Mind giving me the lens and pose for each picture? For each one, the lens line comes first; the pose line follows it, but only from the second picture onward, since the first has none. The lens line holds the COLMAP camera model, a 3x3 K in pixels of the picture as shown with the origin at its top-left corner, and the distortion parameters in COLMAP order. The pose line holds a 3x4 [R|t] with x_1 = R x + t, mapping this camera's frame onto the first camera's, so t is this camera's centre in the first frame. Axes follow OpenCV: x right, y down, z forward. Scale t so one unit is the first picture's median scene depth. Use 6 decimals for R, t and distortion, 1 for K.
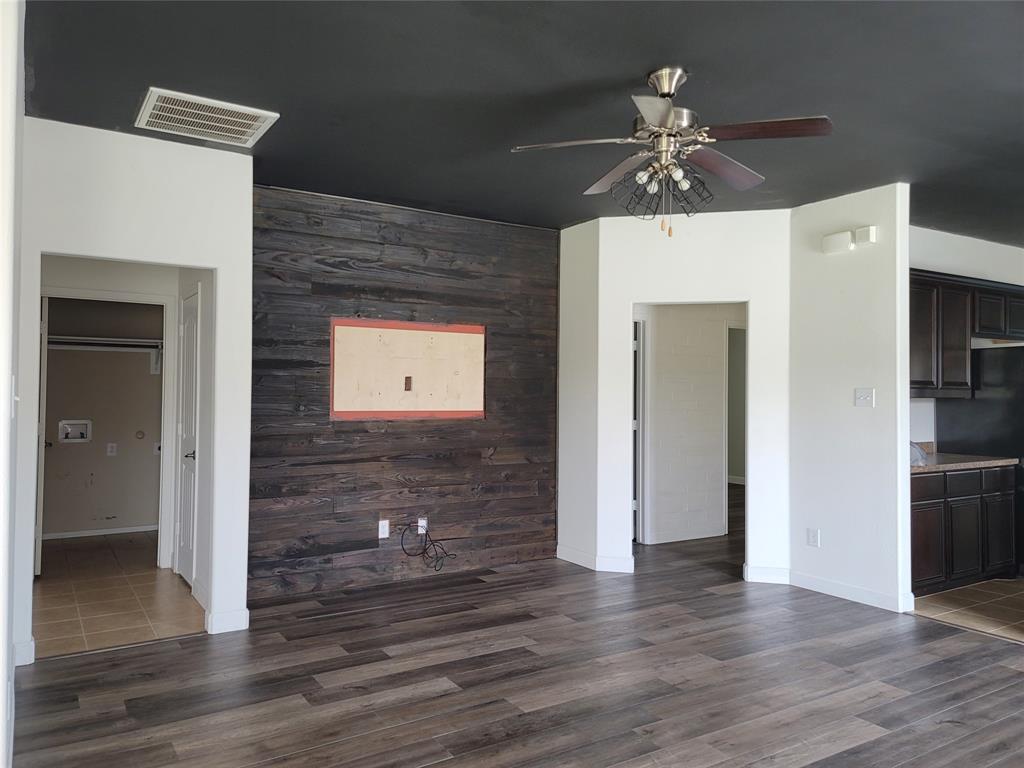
lens RADIAL K [[757.4, 0, 511.8], [0, 757.4, 379.3], [0, 0, 1]] dist [0.035354, -0.002465]
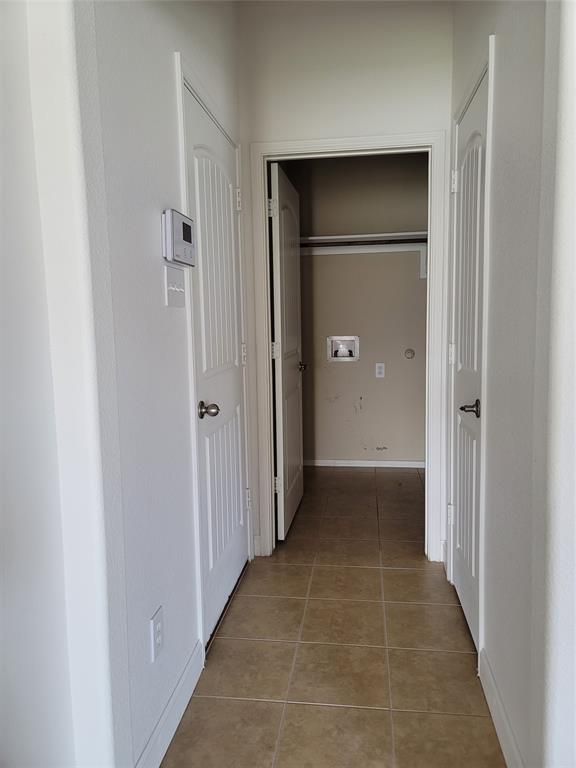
lens RADIAL K [[568.0, 0, 290.0], [0, 568.0, 381.2], [0, 0, 1]] dist [0.035354, -0.002465]
pose [[0.765608, 0.048471, -0.641479, -0.195124], [0.042209, 0.991224, 0.125275, 0.020447], [0.641921, -0.122988, 0.756843, 0.458718]]
